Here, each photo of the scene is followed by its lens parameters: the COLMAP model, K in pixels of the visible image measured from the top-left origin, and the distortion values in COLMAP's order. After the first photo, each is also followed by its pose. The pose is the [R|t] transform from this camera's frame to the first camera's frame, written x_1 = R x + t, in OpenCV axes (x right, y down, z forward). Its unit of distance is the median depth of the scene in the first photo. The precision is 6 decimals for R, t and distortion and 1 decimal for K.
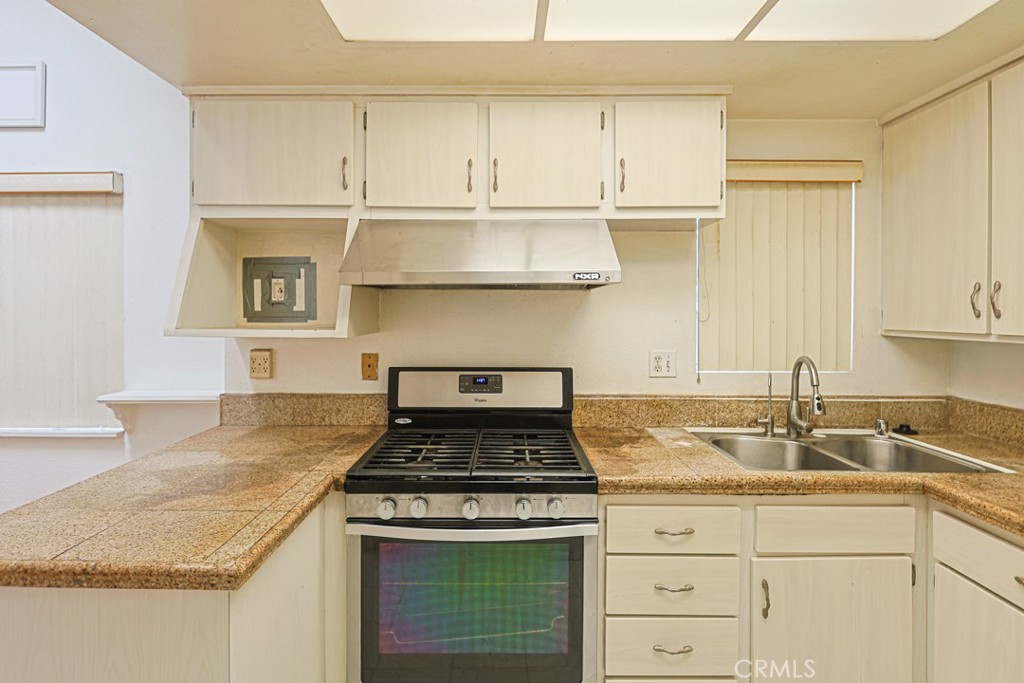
lens RADIAL K [[494.6, 0, 496.5], [0, 494.6, 319.1], [0, 0, 1]] dist [-0.003525, -0.000005]
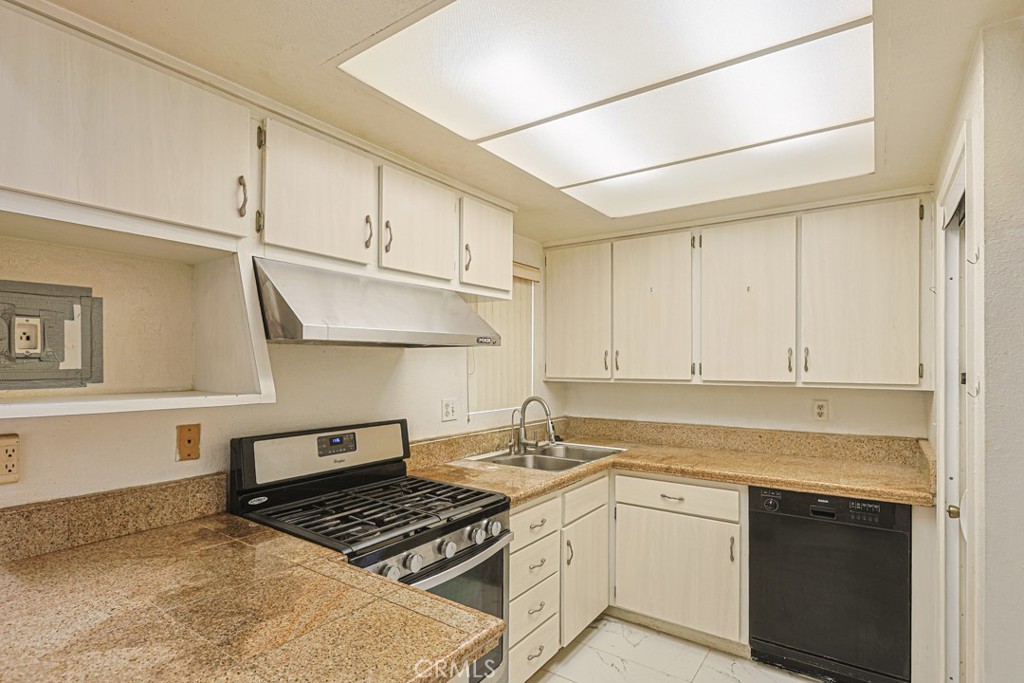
lens RADIAL K [[515.7, 0, 496.1], [0, 515.7, 365.9], [0, 0, 1]] dist [-0.002981, -0.000573]
pose [[0.585056, -0.005886, 0.810972, -0.658891], [0.008179, 0.999966, 0.001357, -0.018782], [-0.810952, 0.005840, 0.585084, 0.167497]]
